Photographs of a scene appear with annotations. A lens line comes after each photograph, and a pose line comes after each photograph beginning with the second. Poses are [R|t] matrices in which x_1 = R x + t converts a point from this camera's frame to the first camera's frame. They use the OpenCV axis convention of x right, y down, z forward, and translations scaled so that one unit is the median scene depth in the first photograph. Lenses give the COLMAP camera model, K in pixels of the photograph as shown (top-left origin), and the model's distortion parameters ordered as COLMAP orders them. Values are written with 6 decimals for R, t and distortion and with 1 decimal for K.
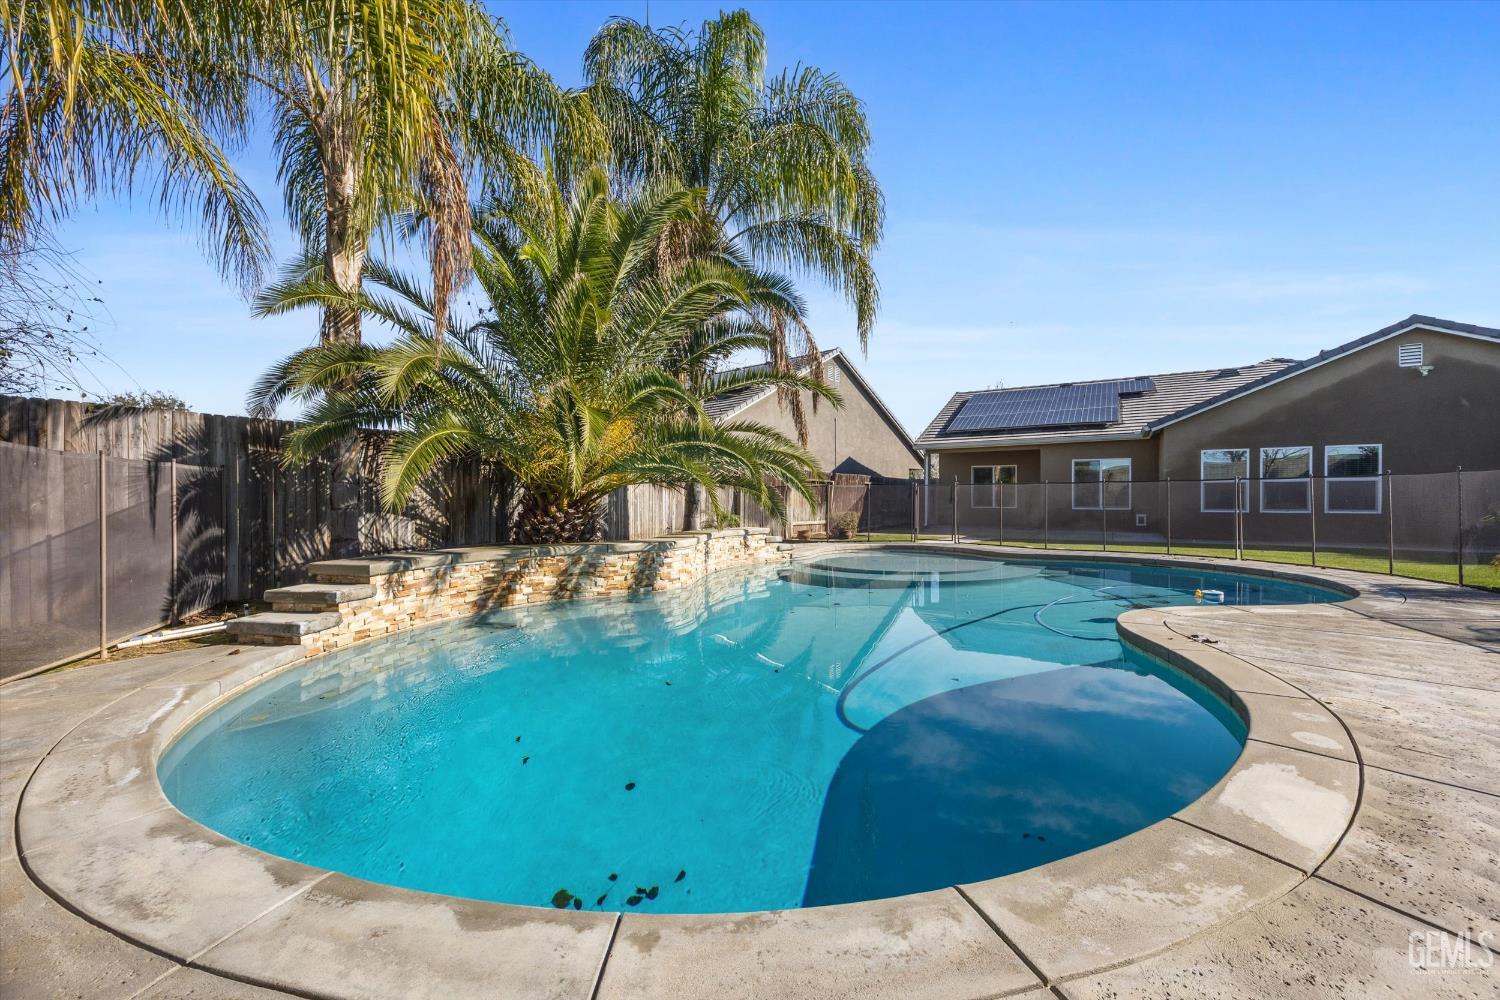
lens RADIAL K [[657.5, 0, 750.0], [0, 657.5, 500.0], [0, 0, 1]] dist [0.000567, 0.000176]
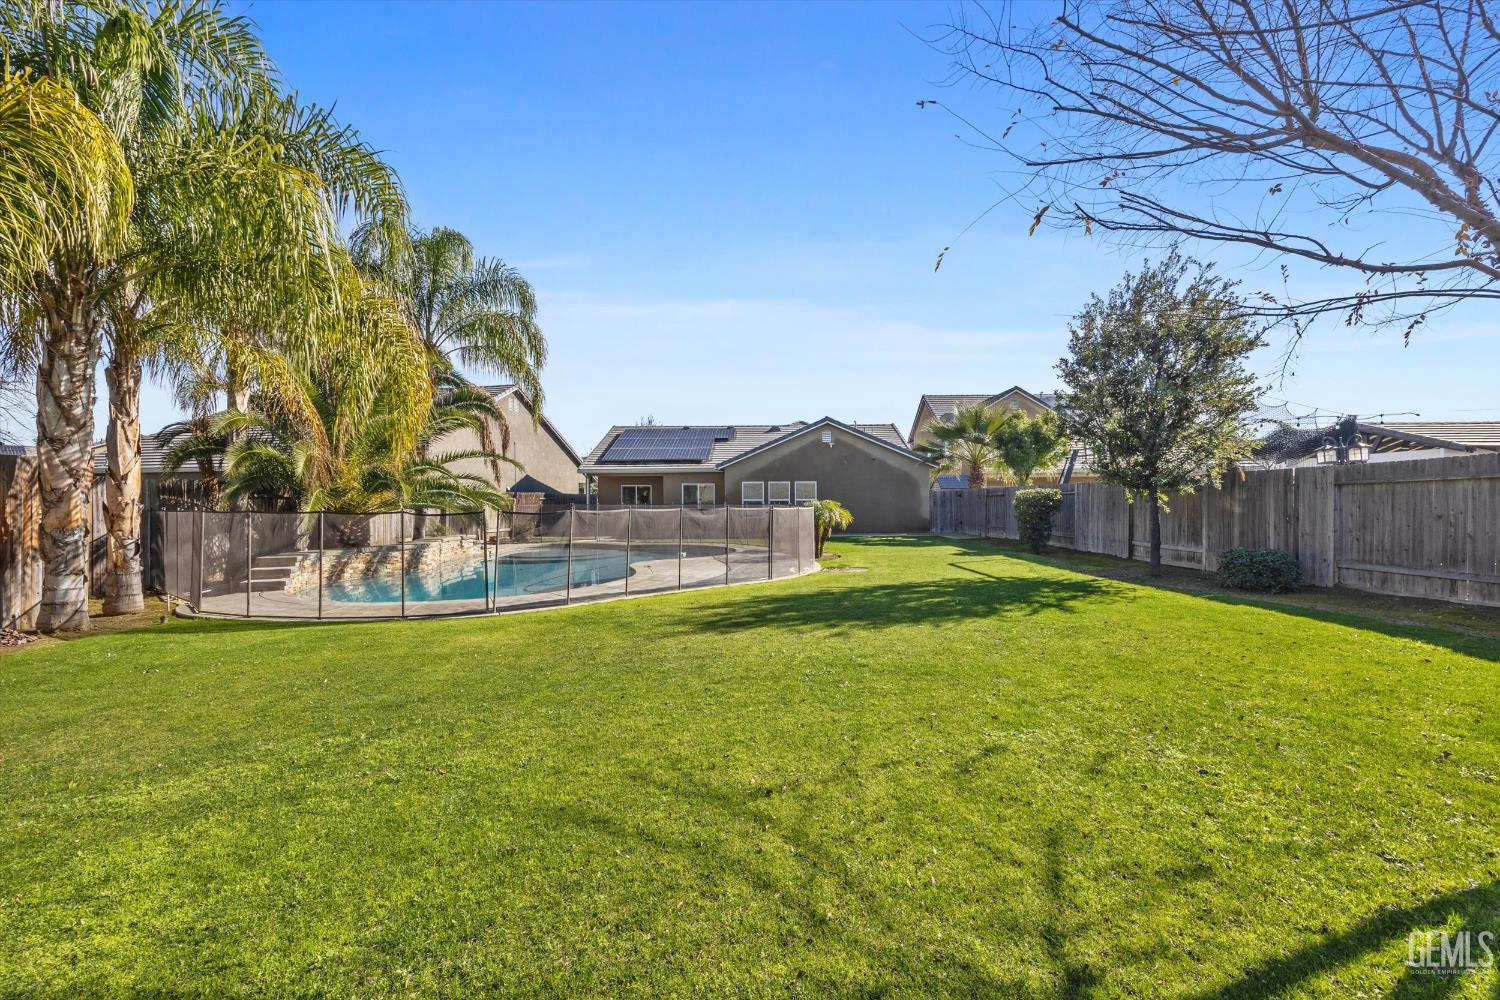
lens RADIAL K [[712.6, 0, 750.0], [0, 712.6, 500.0], [0, 0, 1]] dist [0.000648, 0.000124]
pose [[0.899414, -0.007949, 0.437025, -0.132269], [0.009078, 0.999959, -0.000495, -0.036612], [-0.437003, 0.004413, 0.899449, -0.879163]]
